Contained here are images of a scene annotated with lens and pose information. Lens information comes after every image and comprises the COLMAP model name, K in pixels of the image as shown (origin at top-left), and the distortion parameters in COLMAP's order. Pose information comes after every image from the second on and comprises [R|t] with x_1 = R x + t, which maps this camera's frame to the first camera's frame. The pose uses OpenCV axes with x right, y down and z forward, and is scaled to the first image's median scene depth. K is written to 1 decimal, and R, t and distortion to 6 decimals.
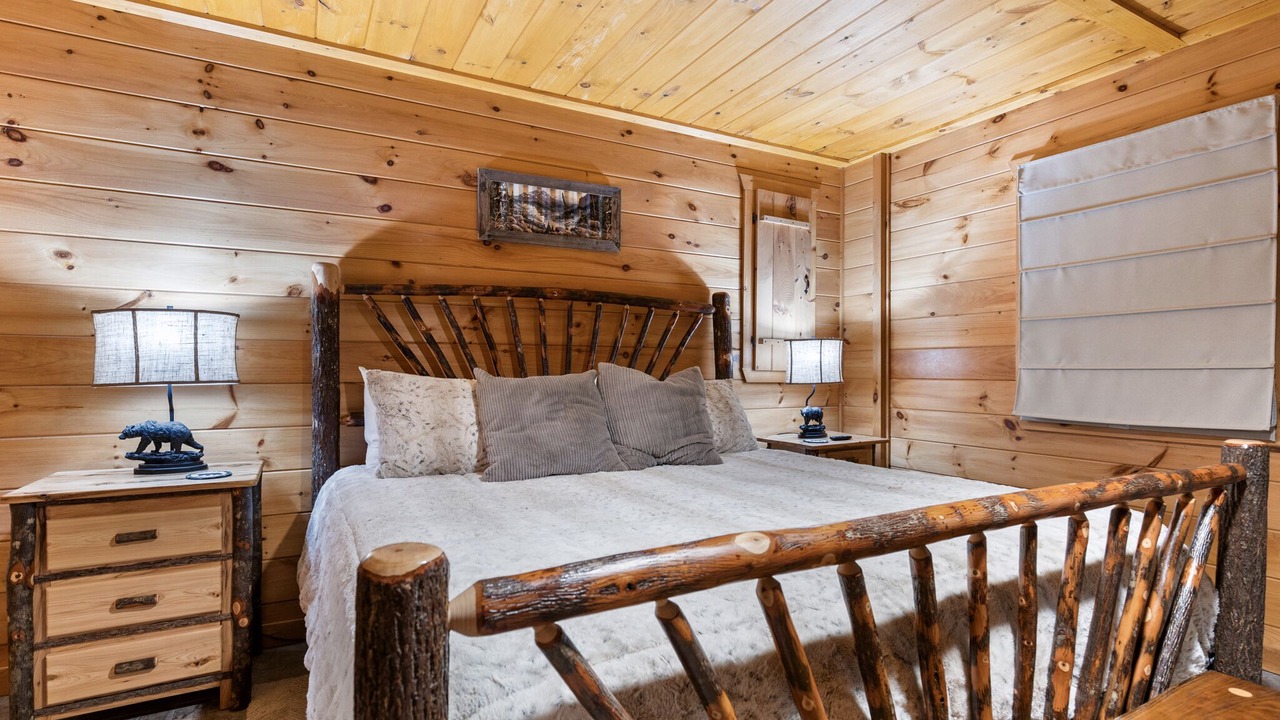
lens RADIAL K [[624.6, 0, 639.3], [0, 624.6, 354.1], [0, 0, 1]] dist [-0.002191, -0.000879]
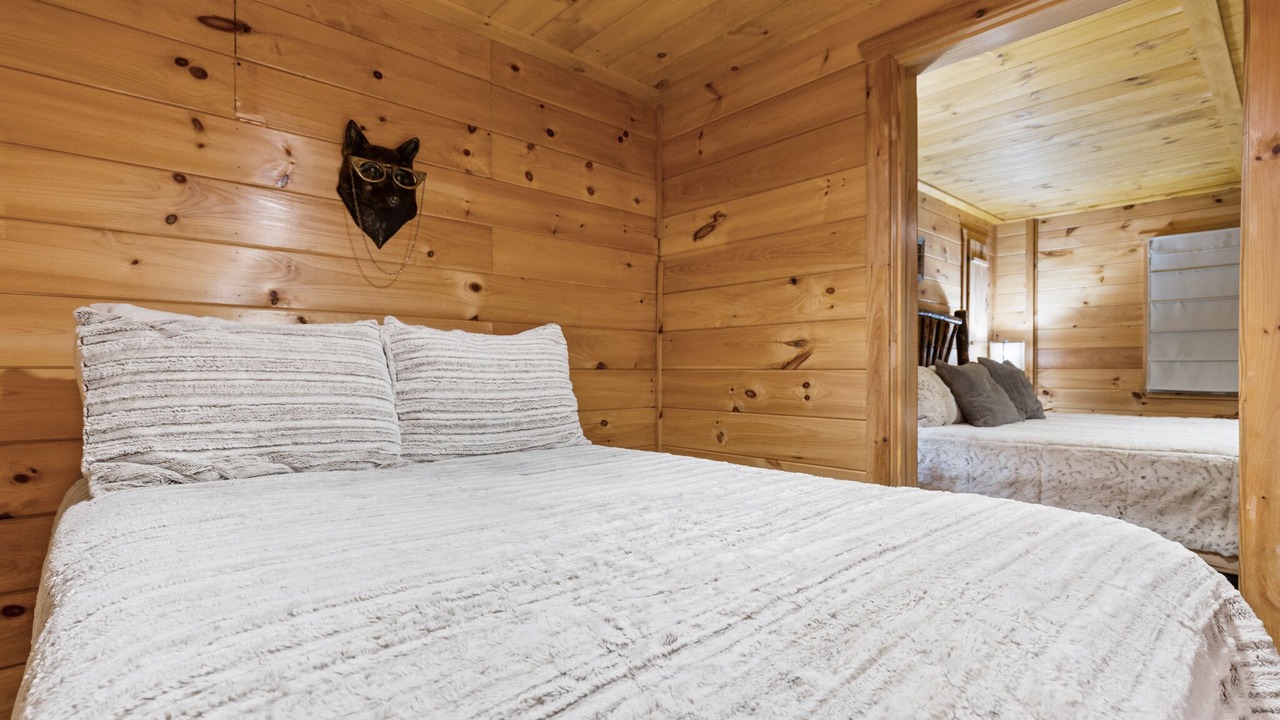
lens RADIAL K [[624.6, 0, 639.3], [0, 624.6, 354.1], [0, 0, 1]] dist [-0.002191, -0.000879]
pose [[0.971237, 0.003475, 0.238089, -1.033146], [-0.002616, 0.999989, -0.003922, 0.014270], [-0.238100, 0.003186, 0.971235, -0.266925]]
